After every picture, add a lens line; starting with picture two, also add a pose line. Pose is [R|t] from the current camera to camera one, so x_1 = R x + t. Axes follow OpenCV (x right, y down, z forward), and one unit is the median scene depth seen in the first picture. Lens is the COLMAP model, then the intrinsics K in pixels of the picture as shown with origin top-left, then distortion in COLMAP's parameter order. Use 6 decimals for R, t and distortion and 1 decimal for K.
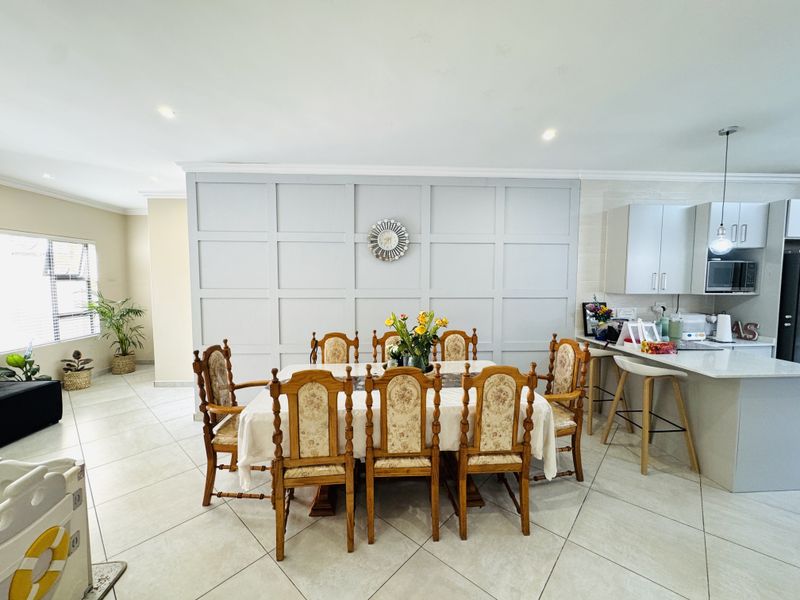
lens RADIAL K [[314.9, 0, 396.5], [0, 314.9, 298.4], [0, 0, 1]] dist [-0.000300, 0.000018]
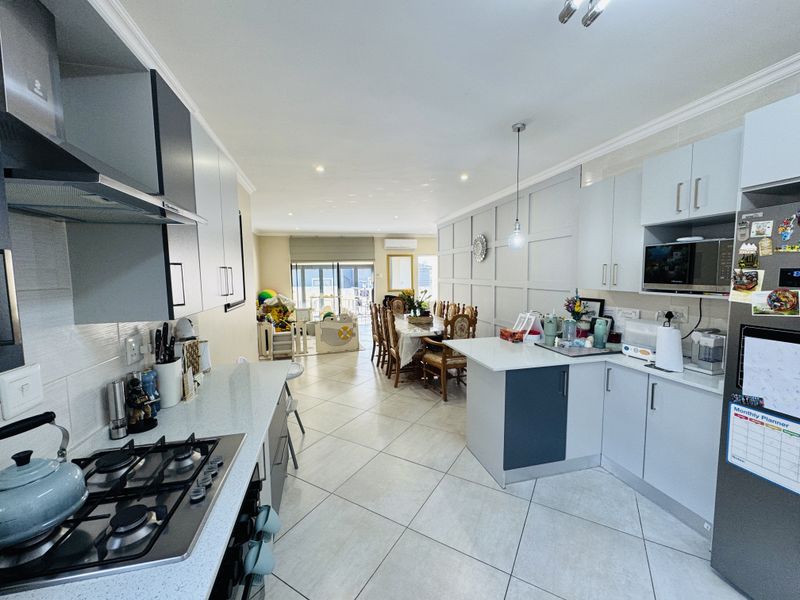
lens RADIAL K [[314.9, 0, 396.5], [0, 314.9, 298.4], [0, 0, 1]] dist [-0.000300, 0.000018]
pose [[0.186310, 0.071141, -0.979912, 1.523017], [-0.051421, 0.996714, 0.062584, -0.016758], [0.981144, 0.038728, 0.189356, 0.328844]]
